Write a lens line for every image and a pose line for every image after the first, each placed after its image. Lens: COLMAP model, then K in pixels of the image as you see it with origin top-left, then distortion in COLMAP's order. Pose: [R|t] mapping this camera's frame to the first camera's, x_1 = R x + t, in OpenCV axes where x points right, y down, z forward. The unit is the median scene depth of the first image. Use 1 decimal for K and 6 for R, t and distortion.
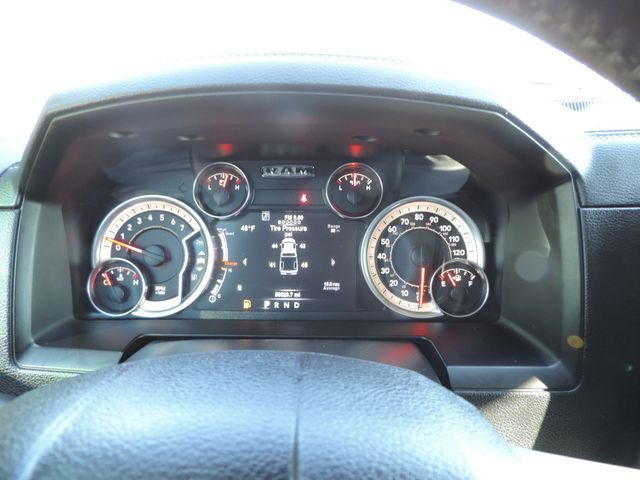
lens RADIAL K [[441.3, 0, 320.2], [0, 441.3, 239.5], [0, 0, 1]] dist [-0.047026, 0.000908]
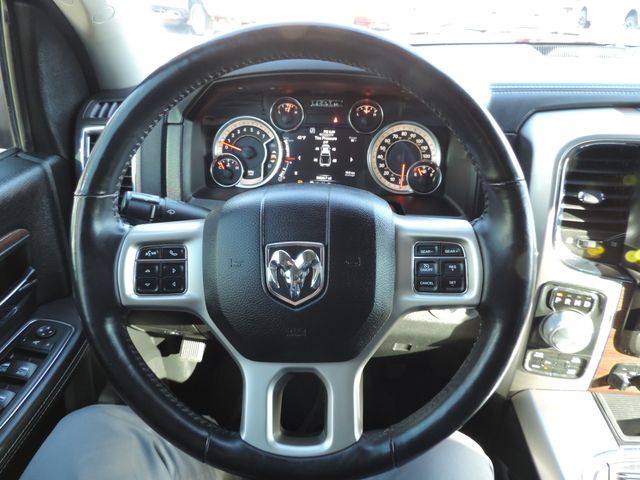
lens RADIAL K [[441.3, 0, 315.6], [0, 441.3, 243.5], [0, 0, 1]] dist [-0.047026, 0.000908]
pose [[0.996013, 0.046048, -0.076409, 0.036654], [-0.028532, 0.975926, 0.216229, 0.004526], [0.084526, -0.213187, 0.973348, -0.737035]]
